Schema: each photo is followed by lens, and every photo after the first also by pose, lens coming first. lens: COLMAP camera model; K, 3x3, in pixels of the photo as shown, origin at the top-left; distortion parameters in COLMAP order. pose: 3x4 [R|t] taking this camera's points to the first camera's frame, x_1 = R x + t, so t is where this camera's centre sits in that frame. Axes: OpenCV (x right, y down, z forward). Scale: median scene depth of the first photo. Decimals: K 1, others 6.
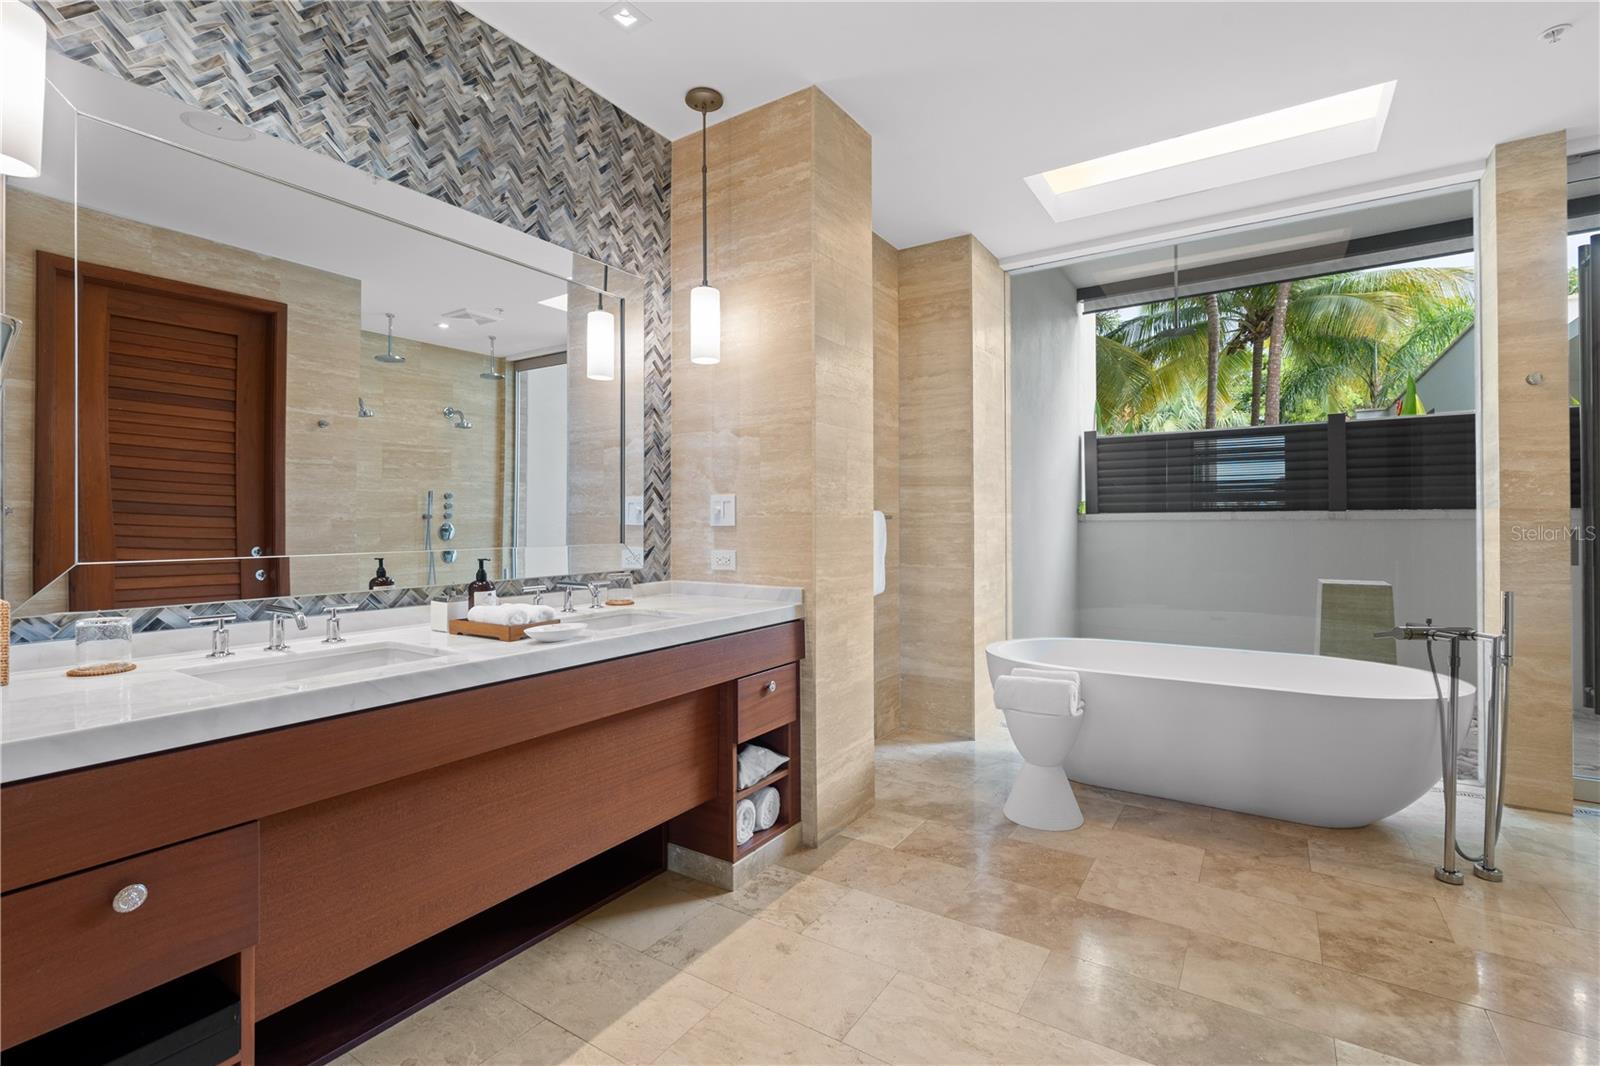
lens RADIAL K [[723.6, 0, 804.0], [0, 723.6, 521.4], [0, 0, 1]] dist [0.000818, 0.000954]
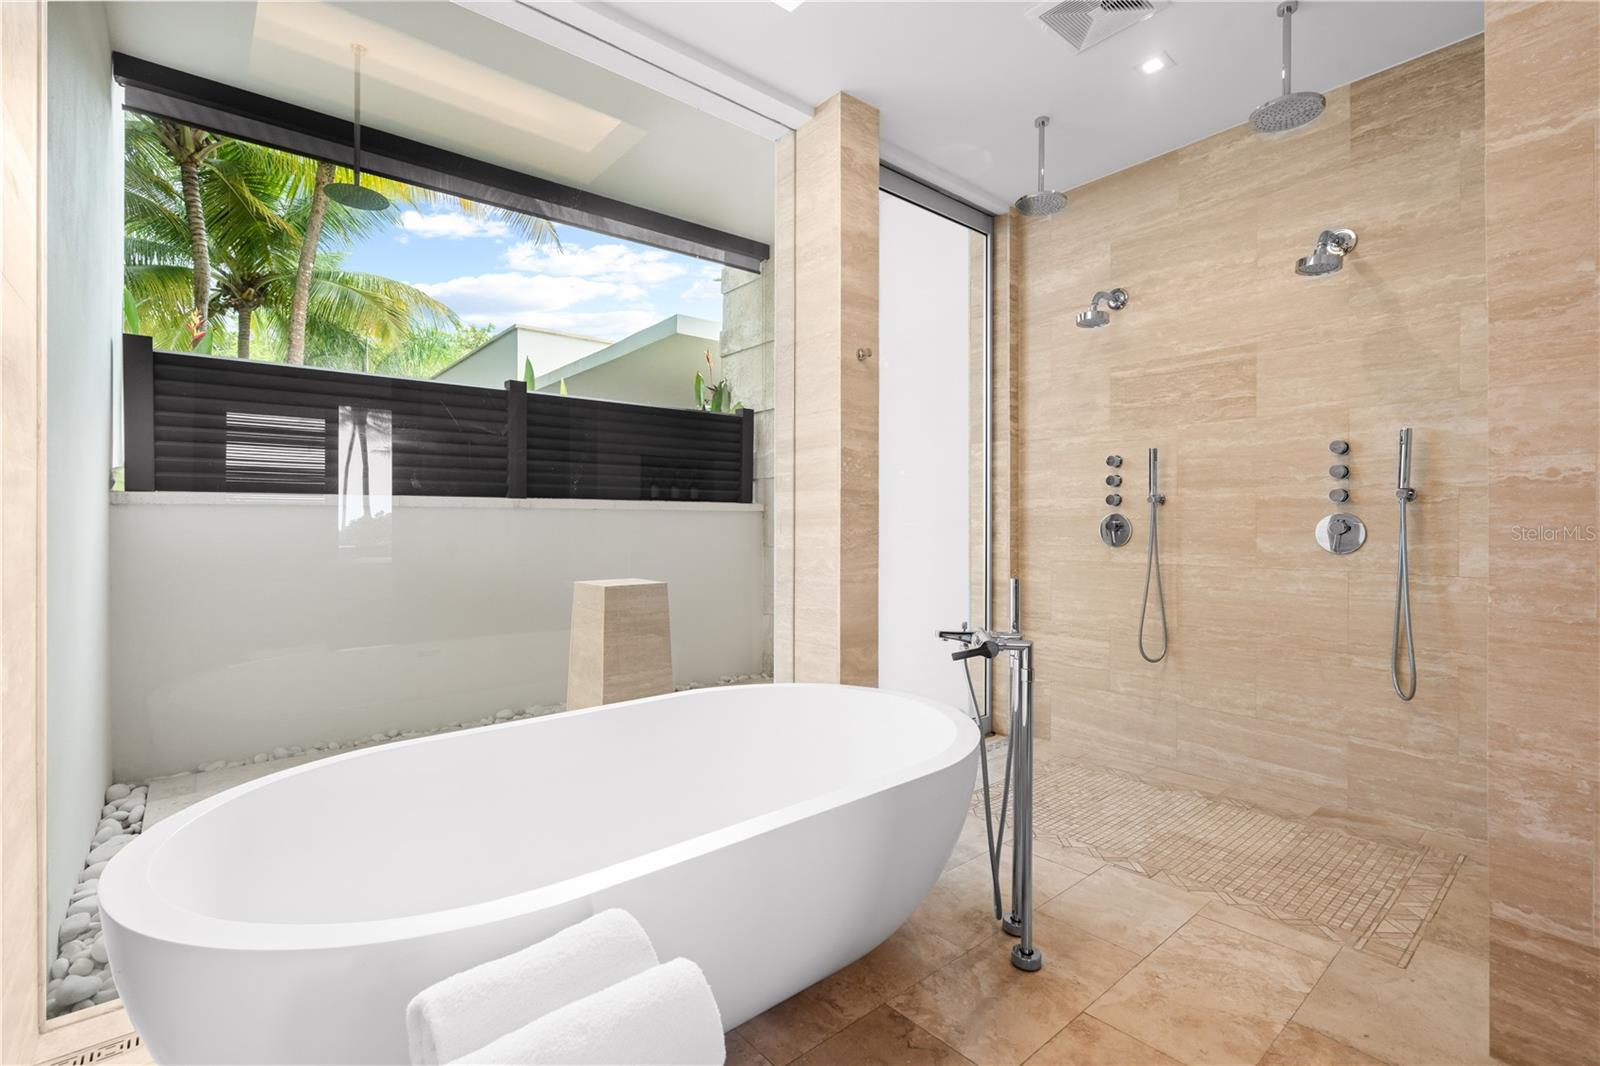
lens RADIAL K [[723.6, 0, 804.3], [0, 723.6, 521.6], [0, 0, 1]] dist [0.000818, 0.000954]
pose [[0.298567, 0.006829, 0.954364, 0.044239], [-0.002752, 0.999976, -0.006294, 0.017552], [-0.954385, -0.000747, 0.298579, 0.467521]]
